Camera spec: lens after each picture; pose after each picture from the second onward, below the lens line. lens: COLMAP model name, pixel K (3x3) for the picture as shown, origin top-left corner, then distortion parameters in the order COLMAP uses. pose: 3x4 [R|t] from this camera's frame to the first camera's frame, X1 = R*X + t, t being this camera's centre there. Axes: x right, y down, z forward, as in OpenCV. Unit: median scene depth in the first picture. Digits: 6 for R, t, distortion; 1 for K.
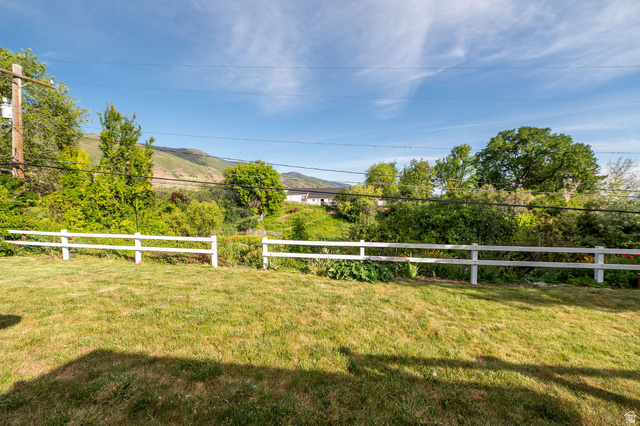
lens RADIAL K [[252.6, 0, 319.4], [0, 252.6, 213.6], [0, 0, 1]] dist [-0.011004, -0.000812]
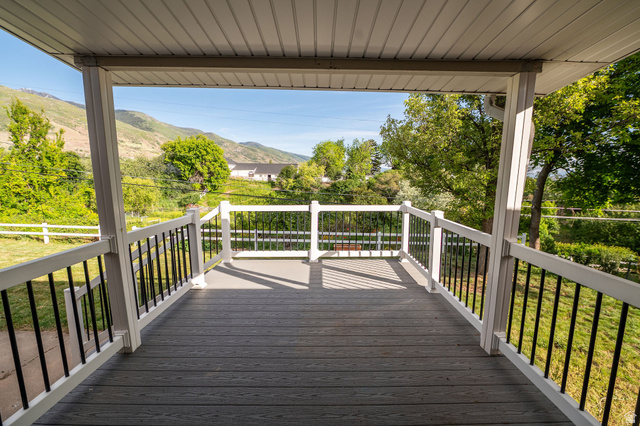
lens RADIAL K [[252.6, 0, 321.7], [0, 252.6, 211.9], [0, 0, 1]] dist [-0.011004, -0.000812]
pose [[0.987041, -0.002132, 0.160452, 0.078962], [-0.014192, 0.994834, 0.100521, -0.019449], [-0.159837, -0.101496, 0.981912, -0.083477]]
